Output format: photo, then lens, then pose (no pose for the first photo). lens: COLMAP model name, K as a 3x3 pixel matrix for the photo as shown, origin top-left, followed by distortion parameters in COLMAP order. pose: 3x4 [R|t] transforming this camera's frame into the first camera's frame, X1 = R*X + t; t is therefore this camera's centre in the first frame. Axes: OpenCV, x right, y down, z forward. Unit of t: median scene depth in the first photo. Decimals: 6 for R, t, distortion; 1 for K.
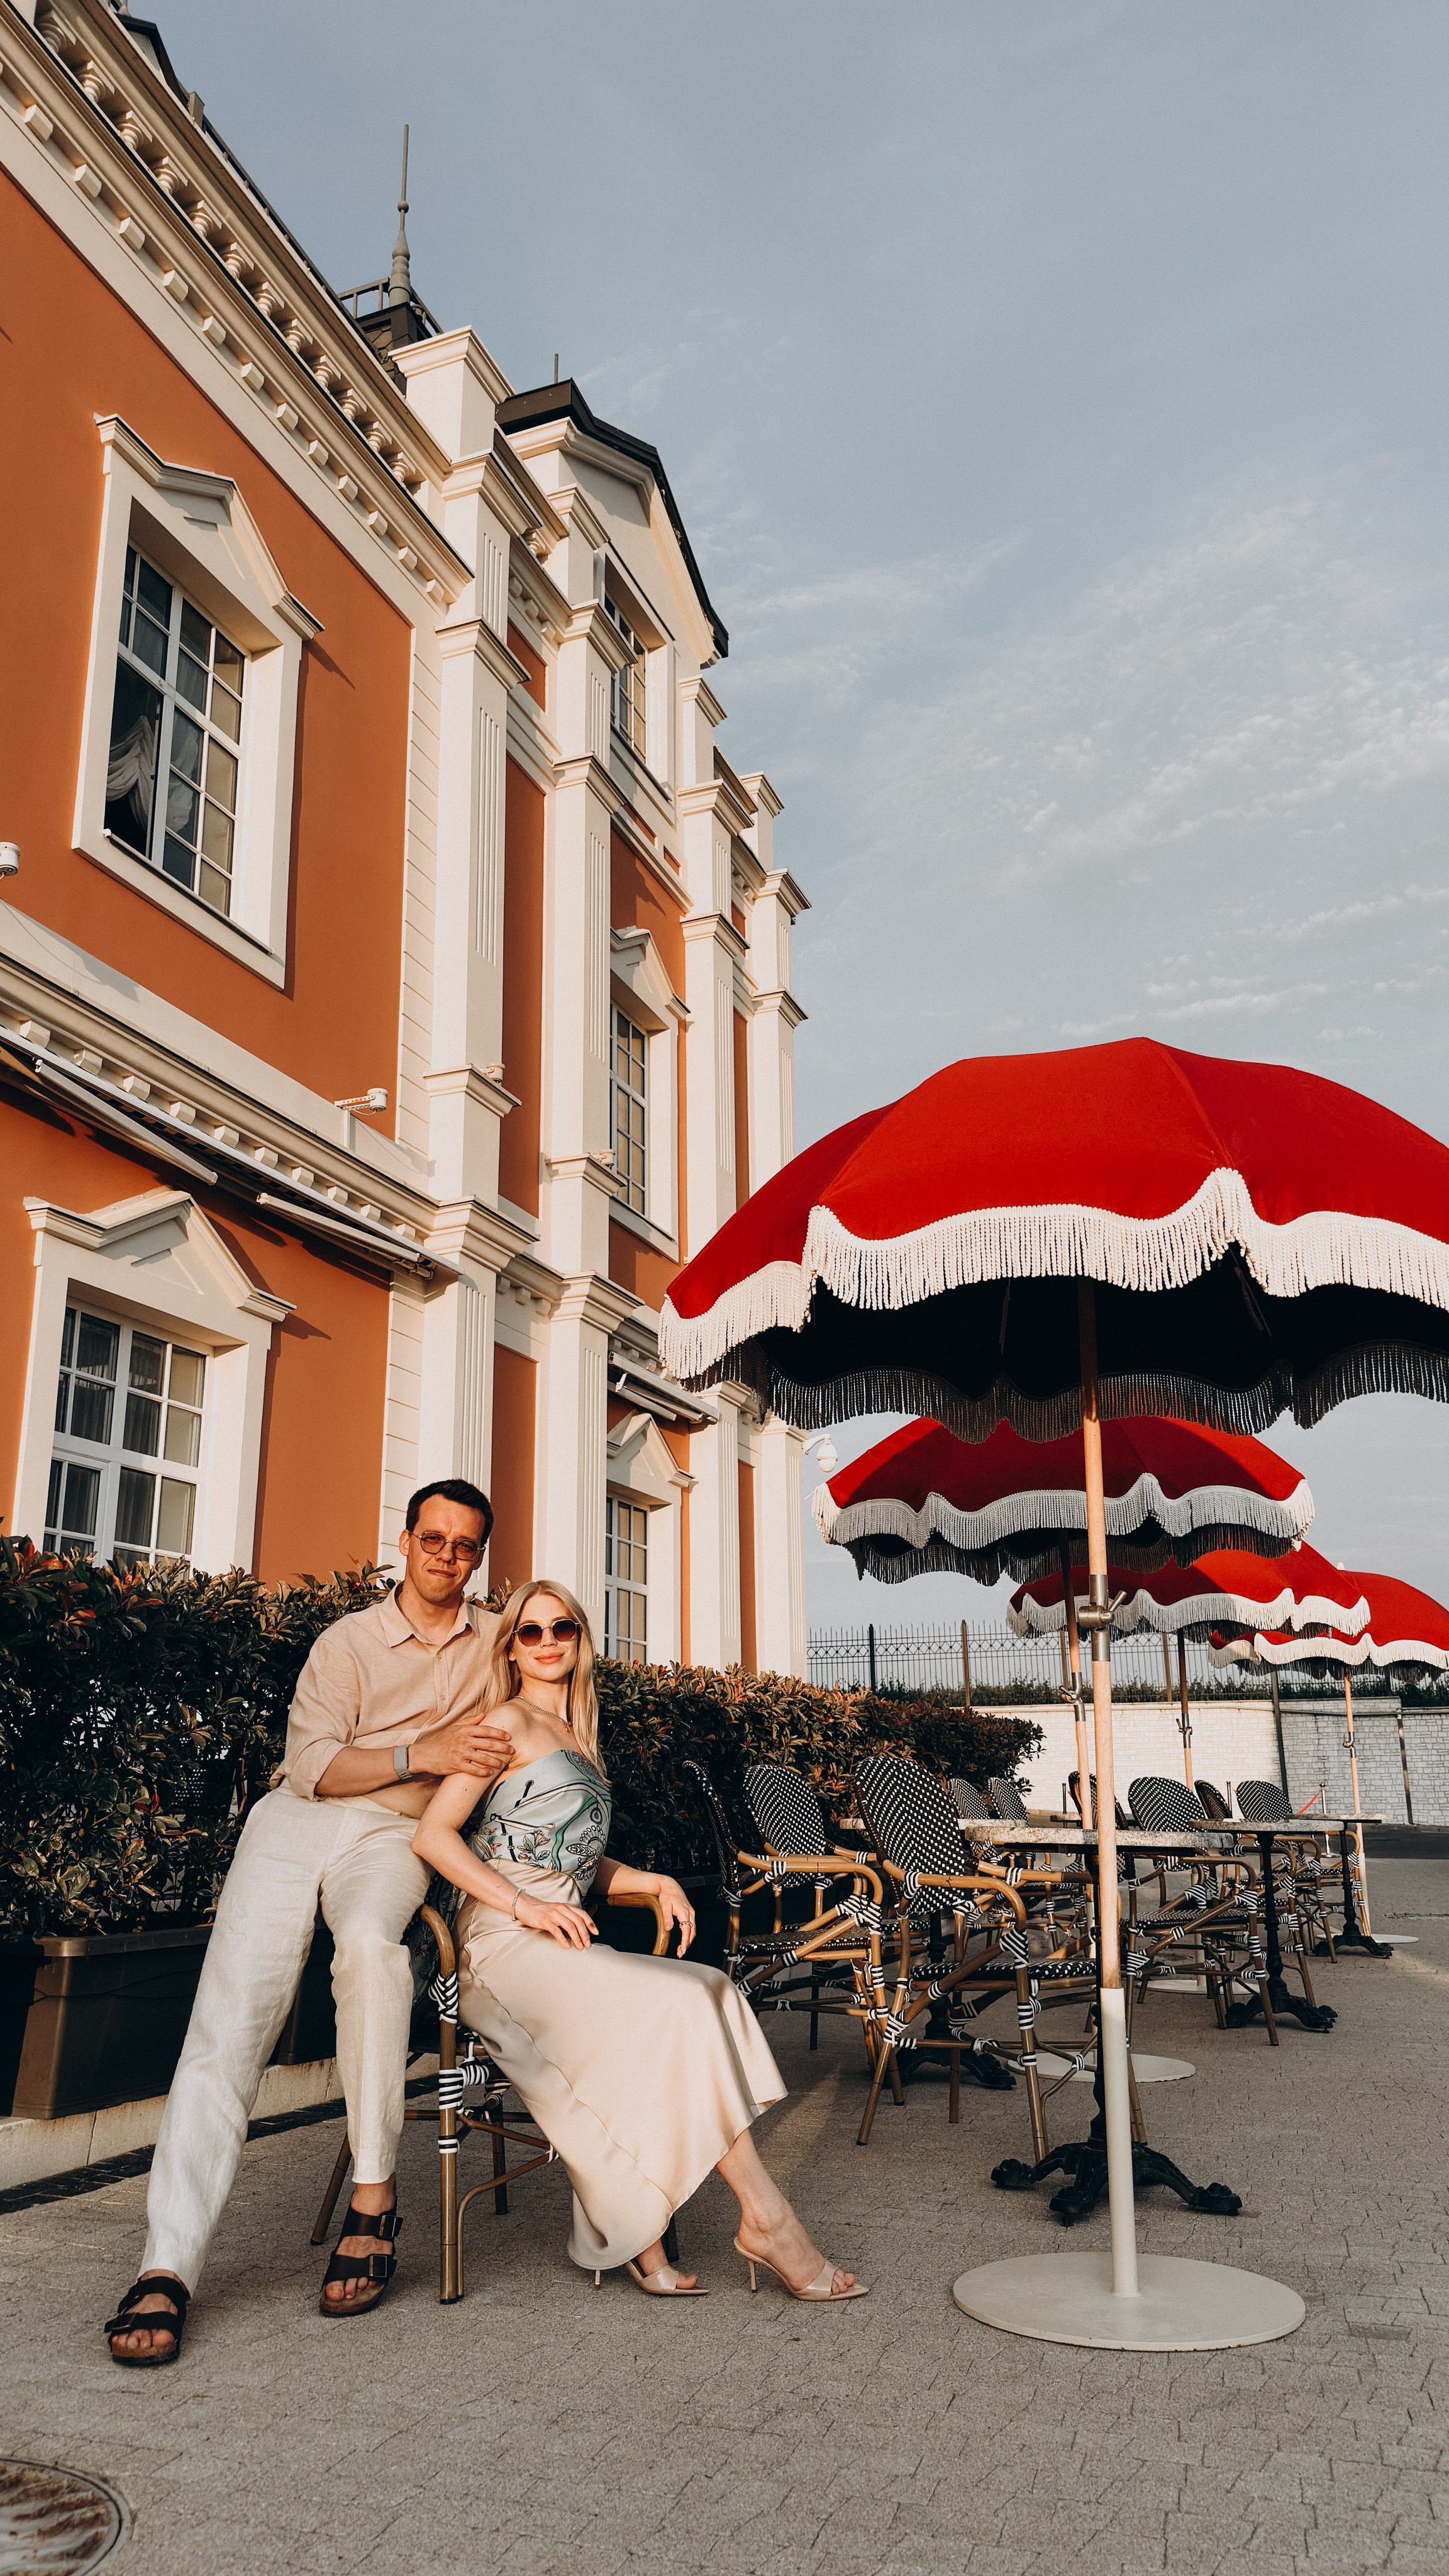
lens RADIAL K [[1858.3, 0, 715.6], [0, 1858.3, 1329.1], [0, 0, 1]] dist [0.032299, -0.018924]
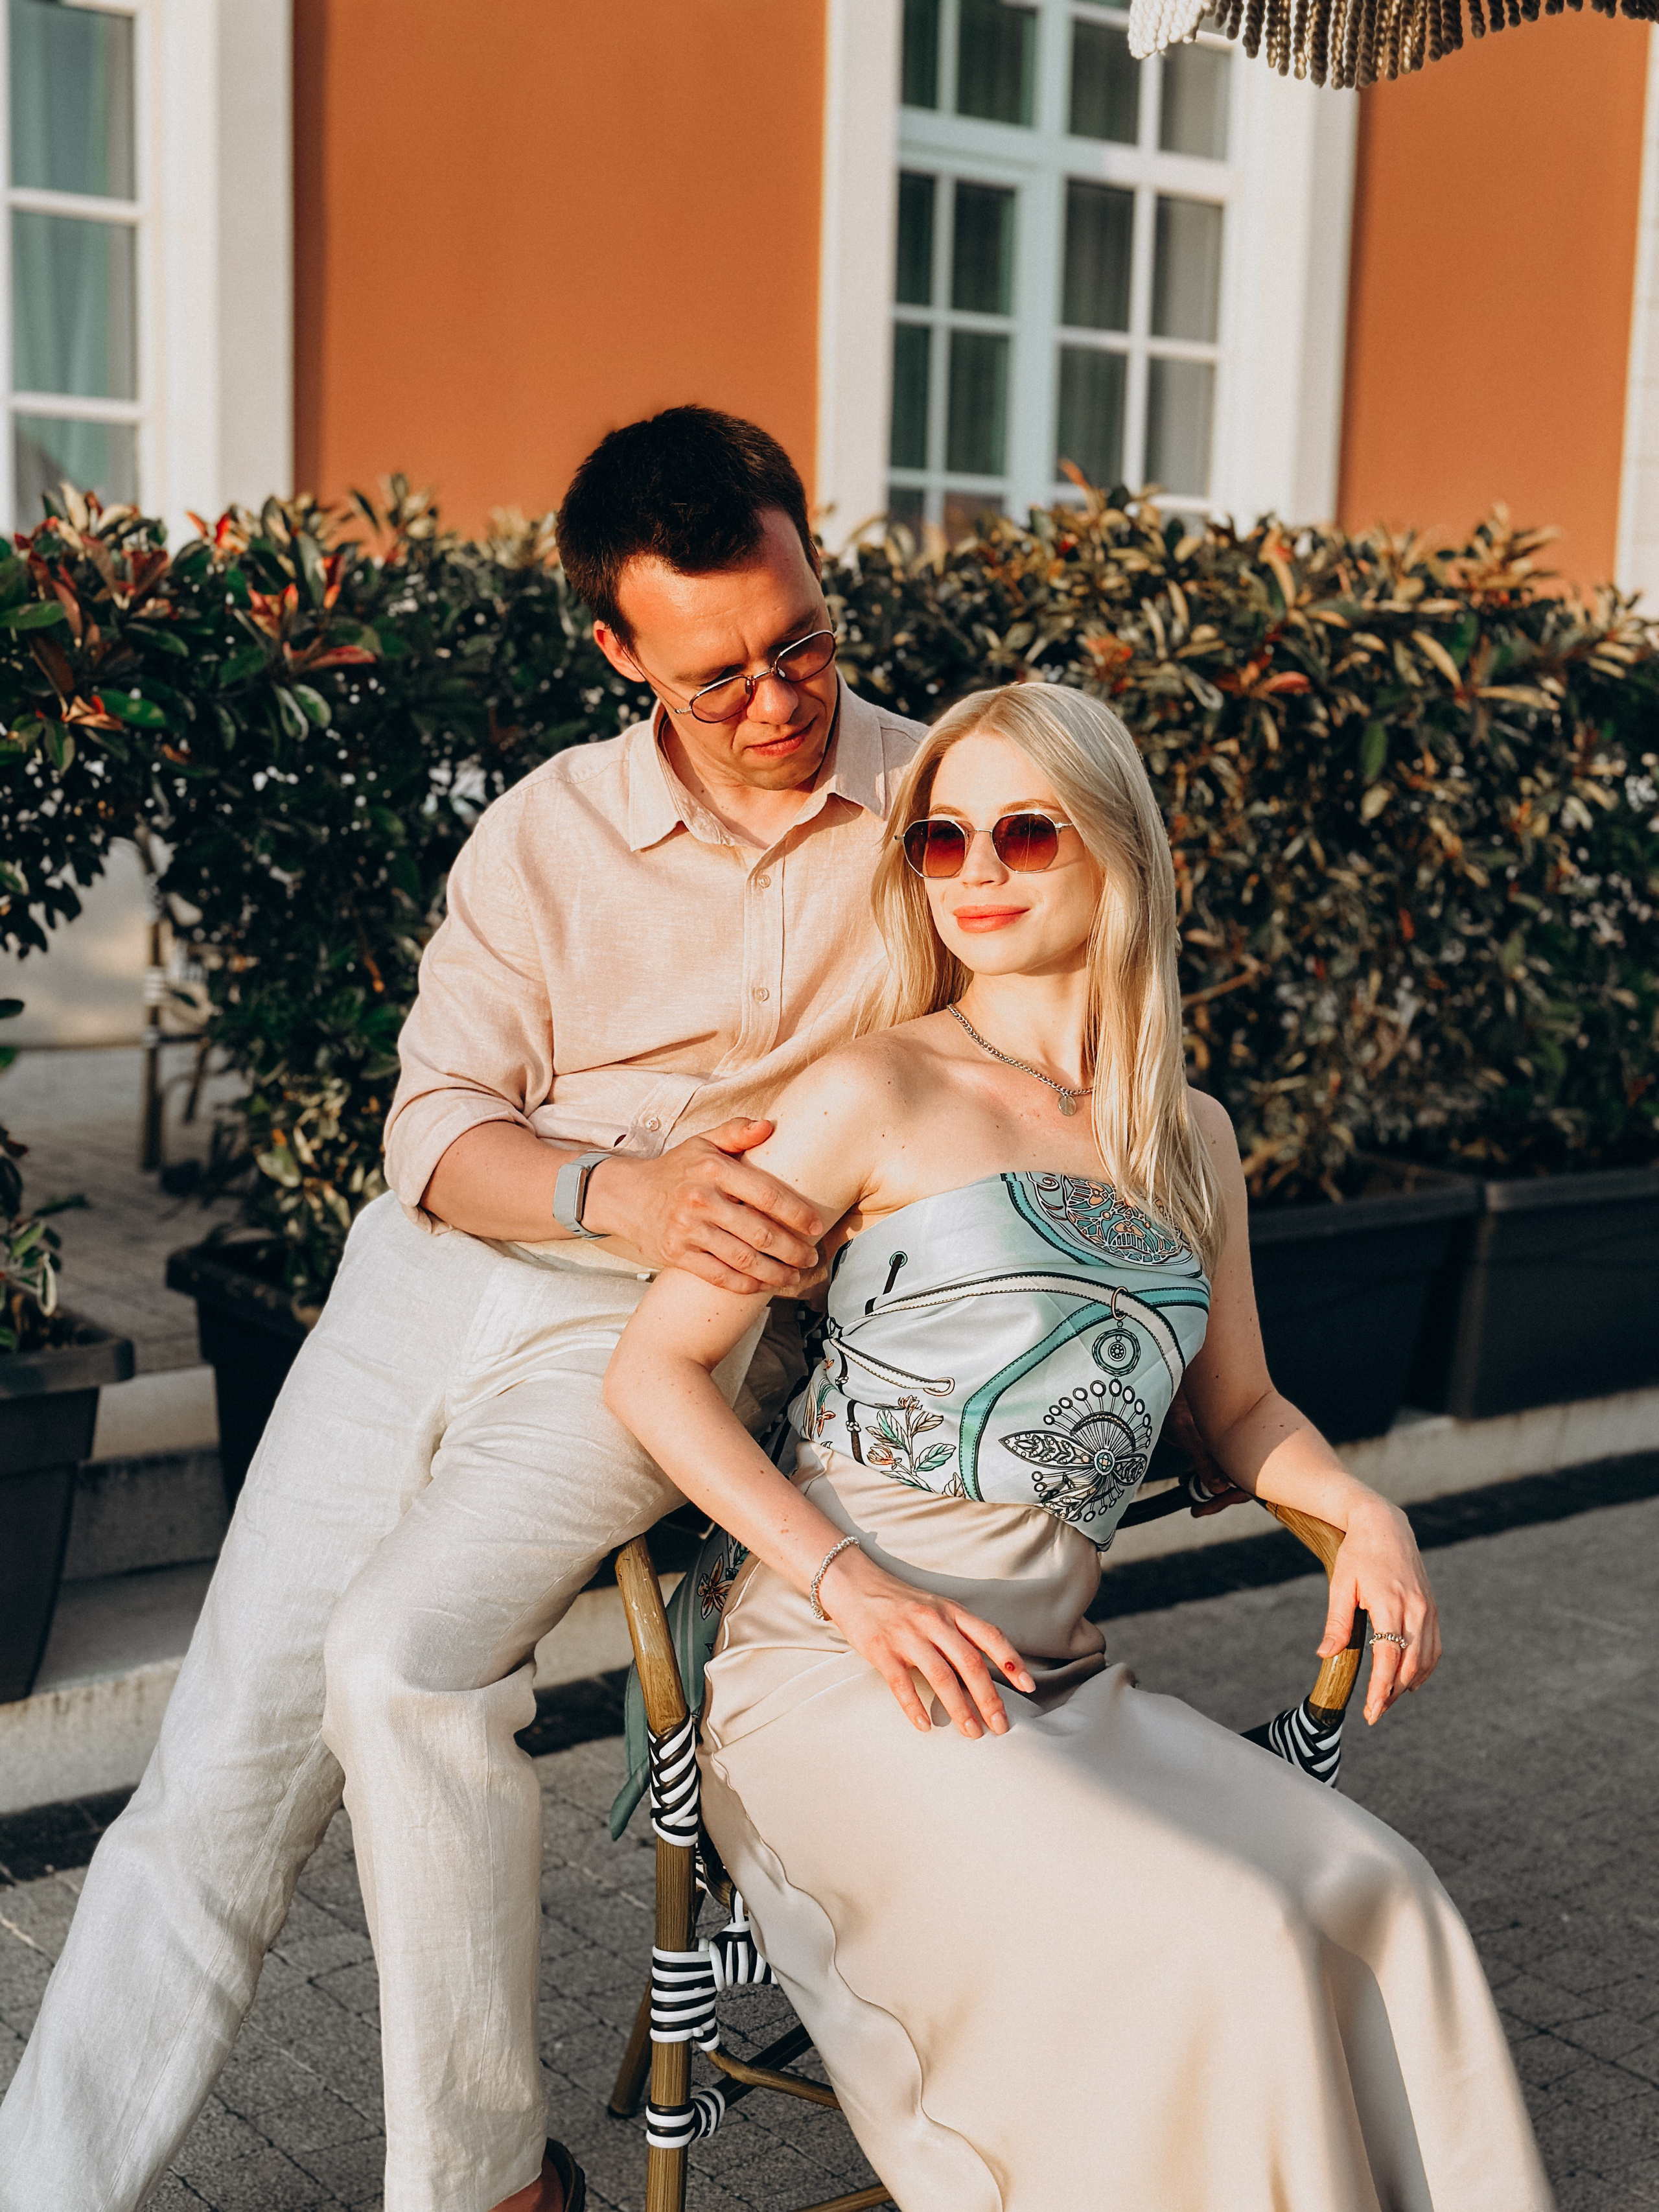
lens RADIAL K [[3078.1, 0, 840.5], [0, 3078.1, 1114.6], [0, 0, 1]] dist [0.144261, 0.000000]
pose [[0.868016, 0.105942, -0.485103, 0.190497], [0.088169, 0.928561, 0.360555, -0.002093], [0.488646, -0.355739, 0.796665, 0.560519]]
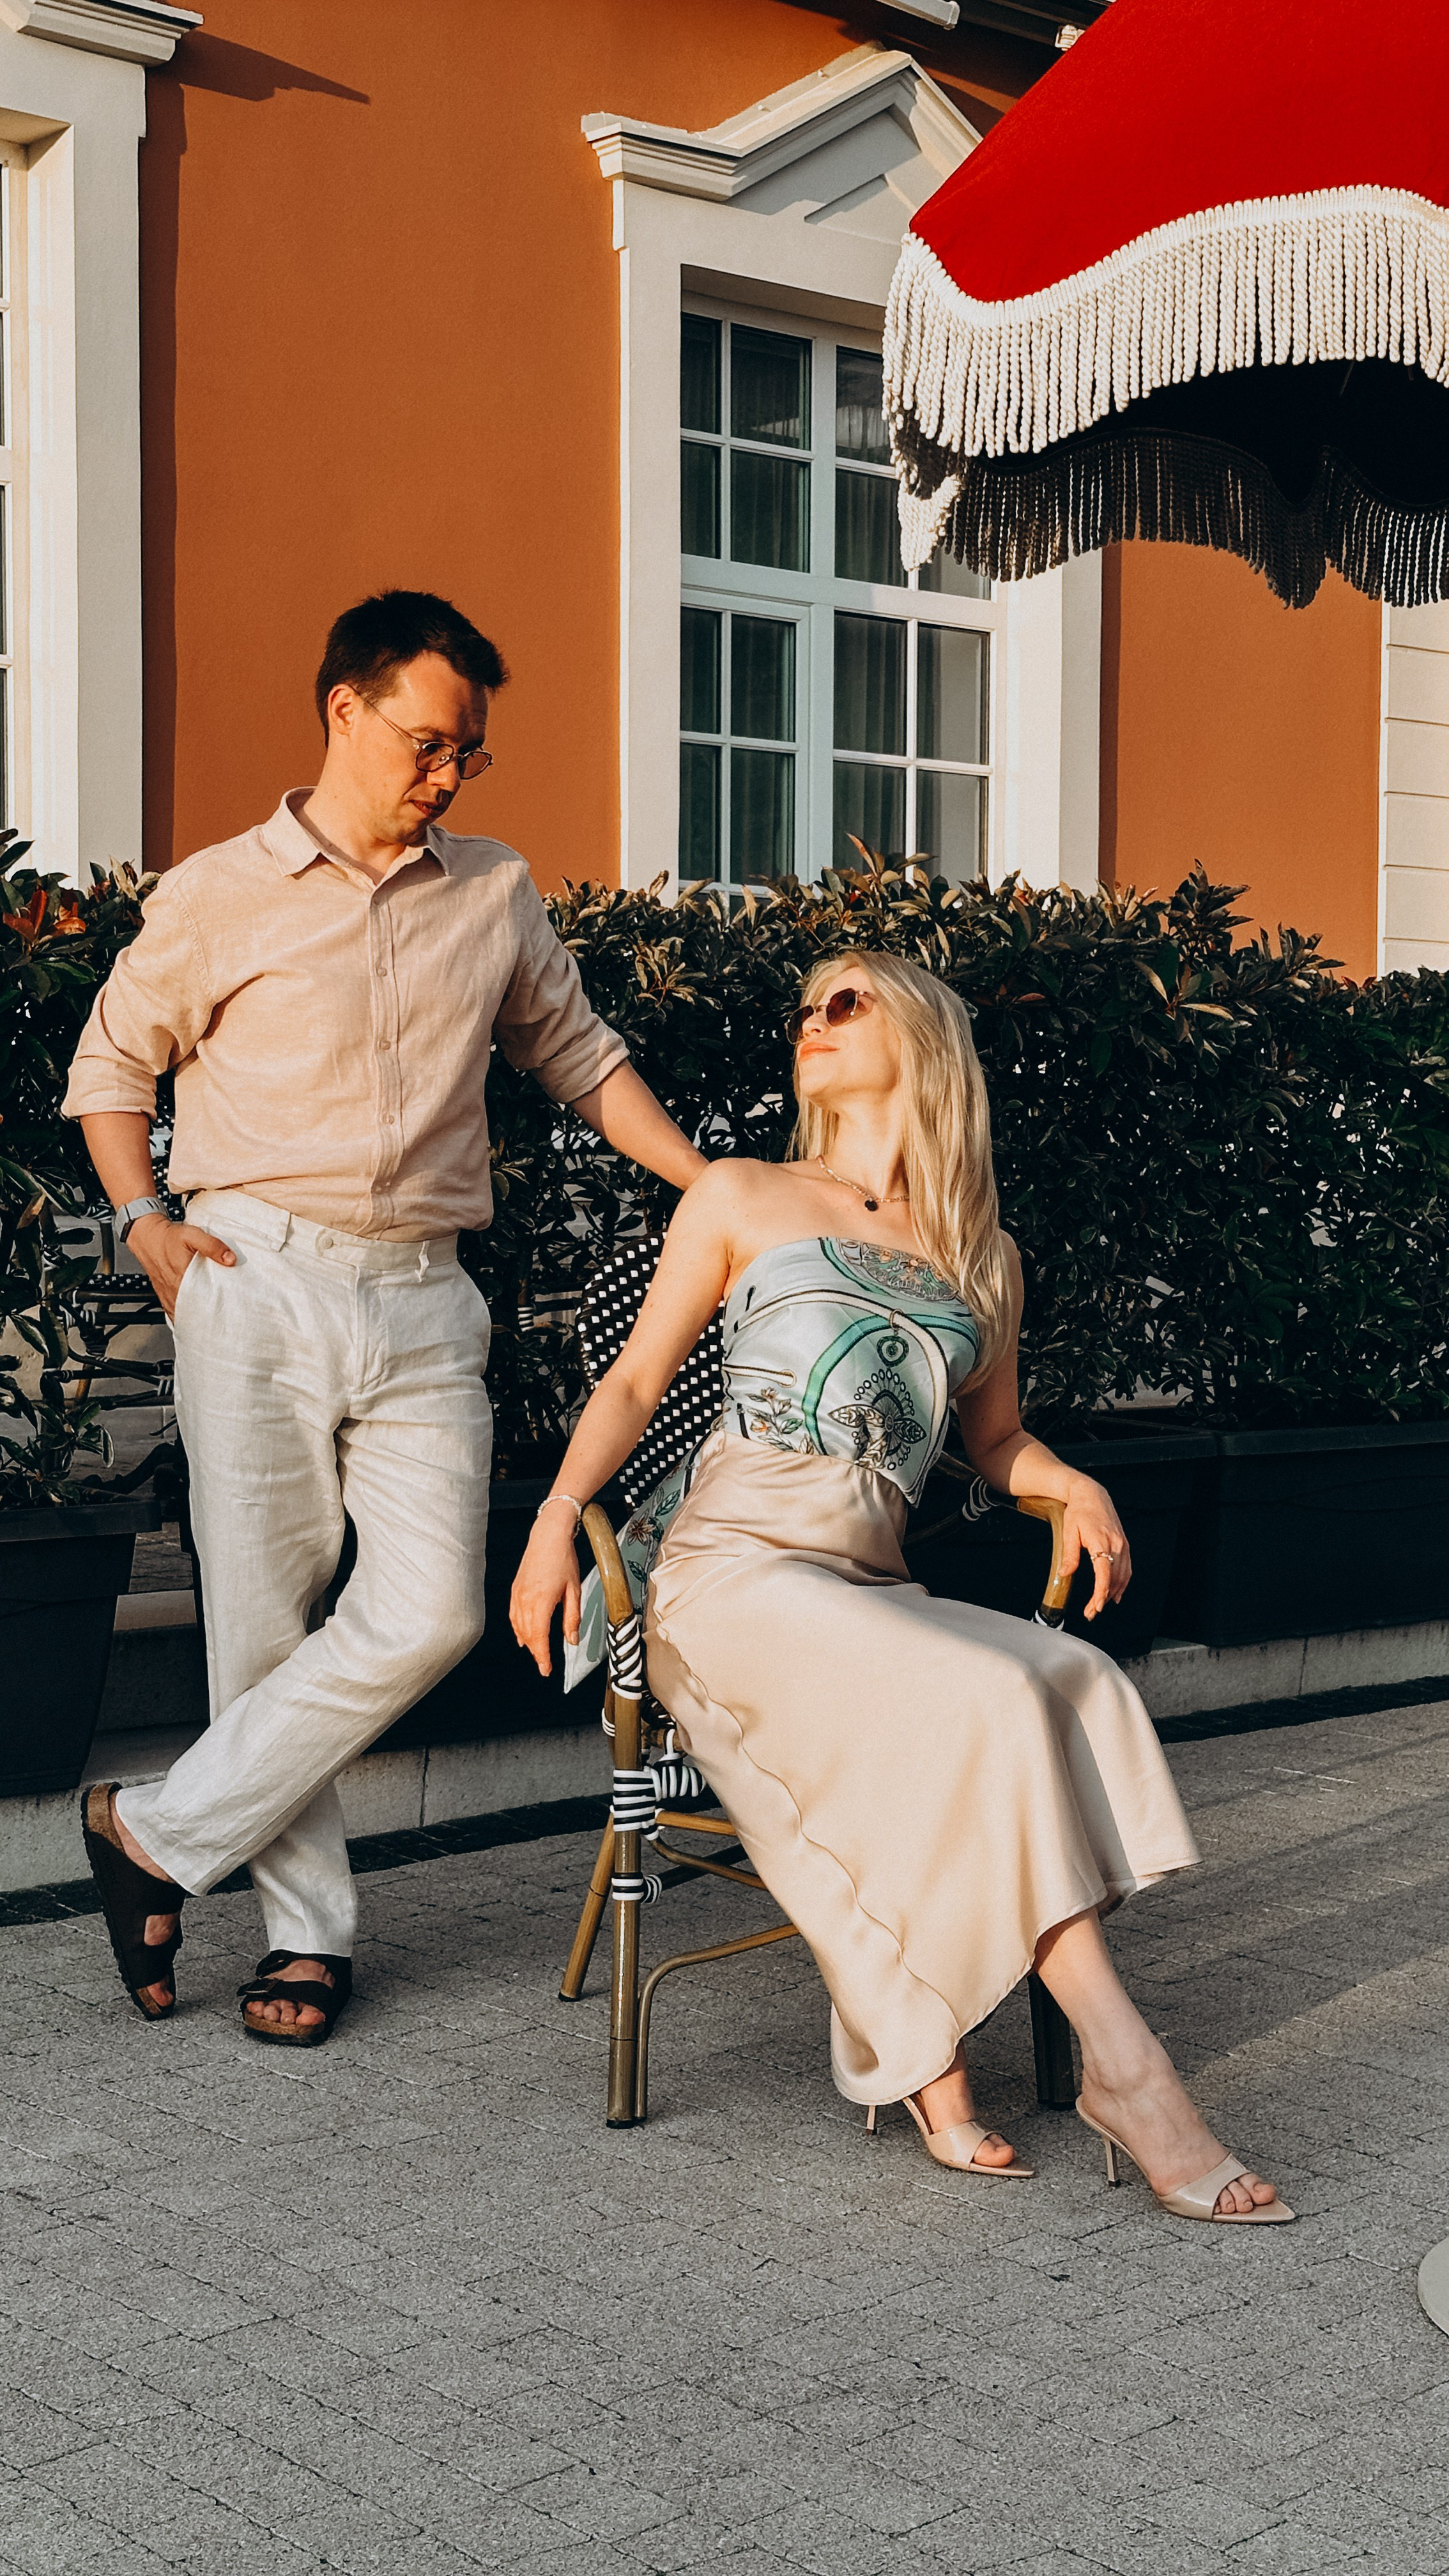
lens RADIAL K [[3612.3, 0, 705.2], [0, 3612.3, 1294.9], [0, 0, 1]] dist [0.171101, 0.000000]
pose [[0.884435, 0.033423, -0.465465, 0.417570], [0.102810, 0.958970, 0.264209, -0.053882], [0.455197, -0.281530, 0.844711, 0.075625]]
